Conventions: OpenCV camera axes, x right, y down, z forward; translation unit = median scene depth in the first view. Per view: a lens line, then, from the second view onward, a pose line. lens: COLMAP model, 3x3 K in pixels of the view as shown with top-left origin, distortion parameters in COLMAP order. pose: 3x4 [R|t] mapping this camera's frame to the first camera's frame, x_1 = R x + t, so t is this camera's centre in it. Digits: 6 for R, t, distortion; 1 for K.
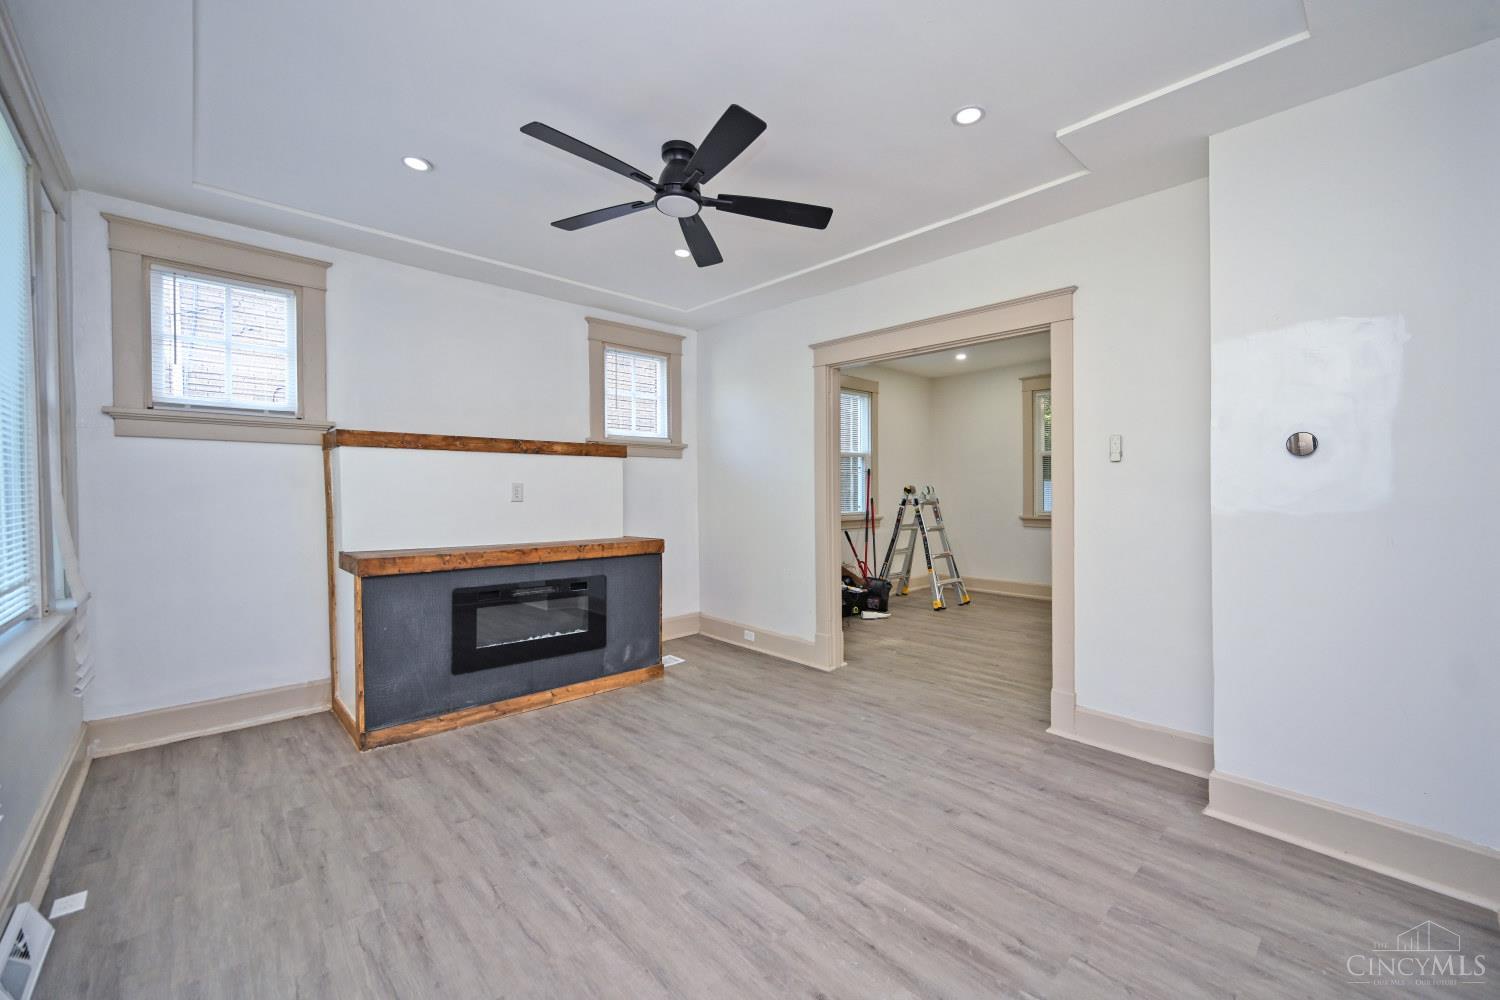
lens RADIAL K [[592.8, 0, 735.8], [0, 592.8, 499.3], [0, 0, 1]] dist [-0.000054, -0.000786]
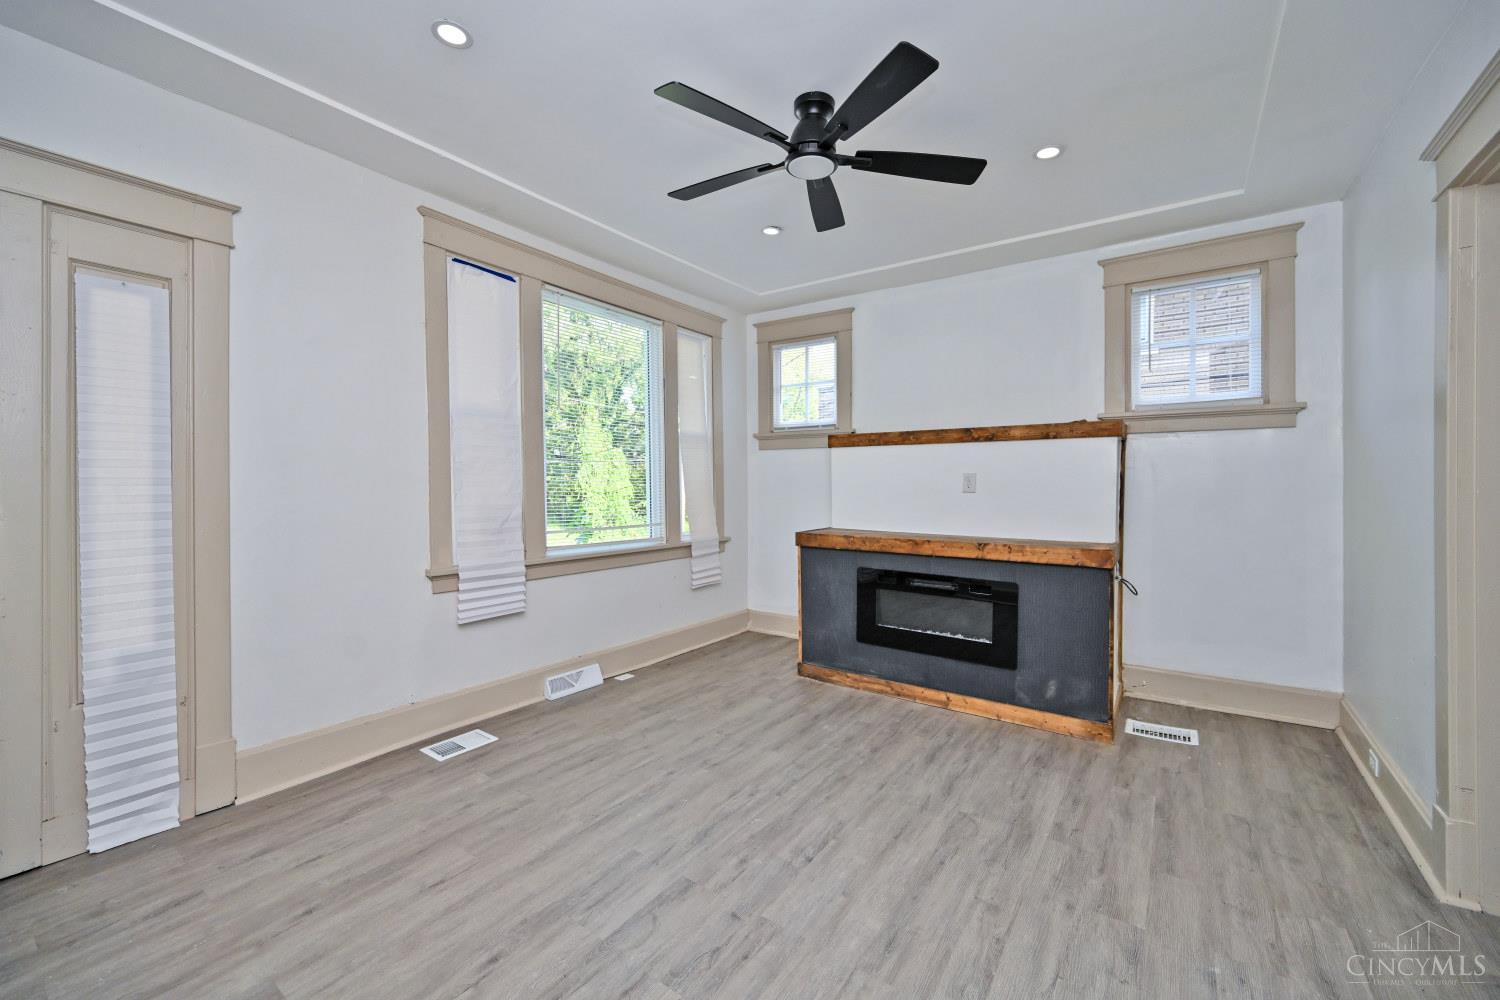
lens RADIAL K [[592.8, 0, 778.6], [0, 592.8, 486.5], [0, 0, 1]] dist [-0.000054, -0.000786]
pose [[0.247774, 0.010797, -0.968758, 0.677956], [-0.010421, 0.999910, 0.008479, -0.014793], [0.968762, 0.007994, 0.247864, 0.640353]]
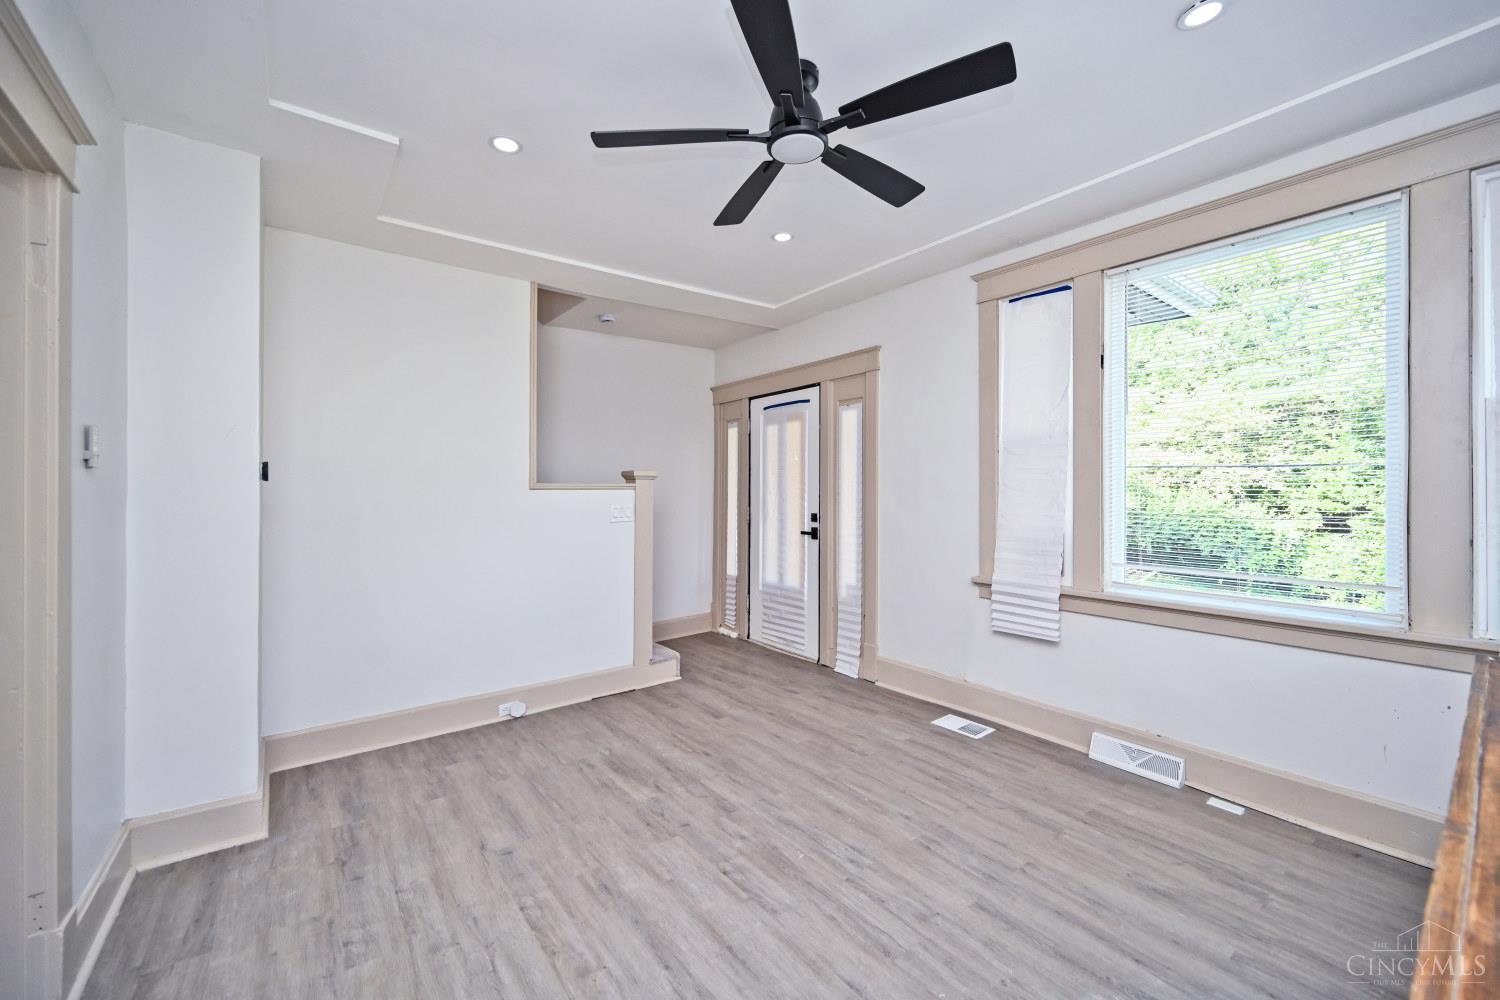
lens RADIAL K [[592.8, 0, 726.1], [0, 592.8, 496.7], [0, 0, 1]] dist [-0.000054, -0.000786]
pose [[-0.994855, 0.007815, 0.101005, -0.071744], [0.009300, 0.999855, 0.014232, -0.042573], [-0.100879, 0.015099, -0.994784, 1.581018]]
